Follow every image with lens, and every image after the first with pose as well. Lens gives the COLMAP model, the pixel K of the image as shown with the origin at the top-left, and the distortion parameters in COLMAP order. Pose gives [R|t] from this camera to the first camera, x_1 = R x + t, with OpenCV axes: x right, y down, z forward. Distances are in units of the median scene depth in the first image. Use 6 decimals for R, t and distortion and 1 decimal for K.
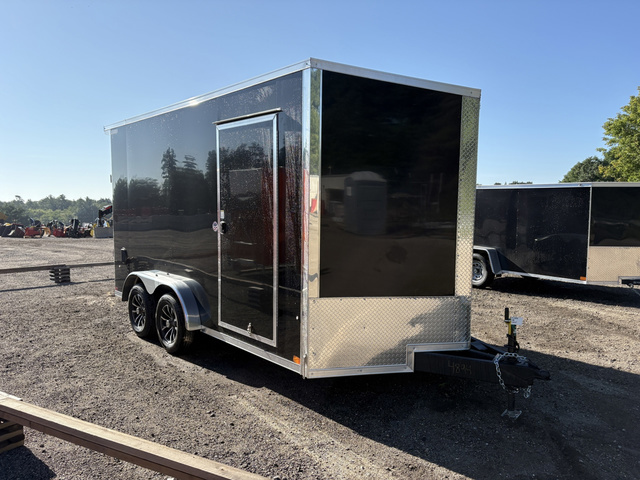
lens RADIAL K [[434.4, 0, 320.0], [0, 434.4, 240.0], [0, 0, 1]] dist [-0.002904, -0.000911]
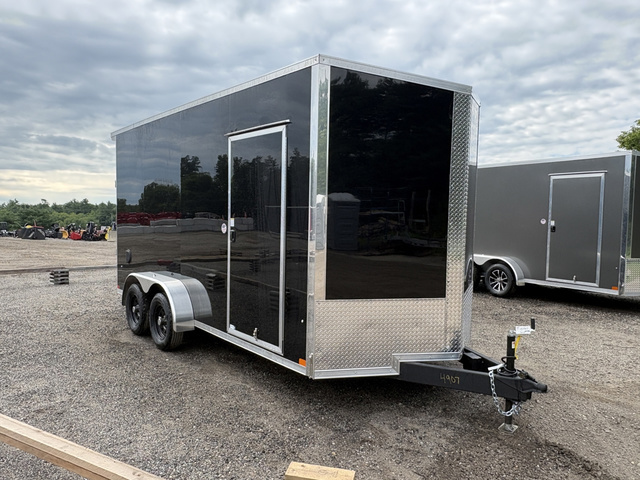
lens RADIAL K [[487.4, 0, 320.0], [0, 487.4, 240.0], [0, 0, 1]] dist [0.006326, 0.002404]
pose [[0.999677, 0.014988, -0.020513, 0.006129], [-0.015216, 0.999823, -0.011025, 0.000091], [0.020344, 0.011333, 0.999729, -0.151691]]
